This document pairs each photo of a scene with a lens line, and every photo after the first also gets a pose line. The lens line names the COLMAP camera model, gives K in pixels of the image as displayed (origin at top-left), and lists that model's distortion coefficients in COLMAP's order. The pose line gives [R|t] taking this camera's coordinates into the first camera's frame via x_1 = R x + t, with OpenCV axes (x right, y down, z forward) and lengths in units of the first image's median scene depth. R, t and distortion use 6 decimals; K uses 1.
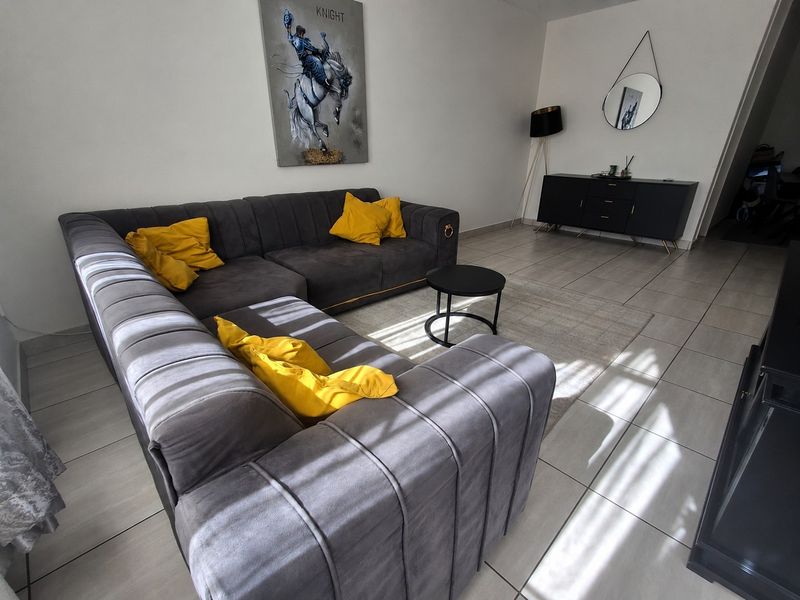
lens RADIAL K [[370.1, 0, 398.6], [0, 370.1, 301.4], [0, 0, 1]] dist [0.011739, 0.000366]
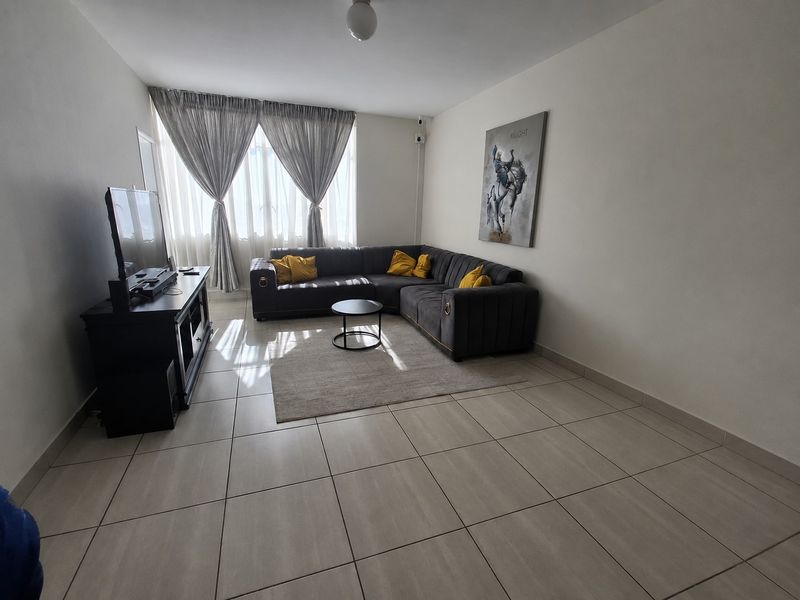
lens RADIAL K [[362.3, 0, 400.0], [0, 362.3, 300.0], [0, 0, 1]] dist [0.000536, -0.000060]
pose [[-0.379961, 0.202762, -0.902506, 1.178034], [-0.403618, 0.841555, 0.358995, -0.563632], [0.832299, 0.500671, -0.237920, 1.214791]]
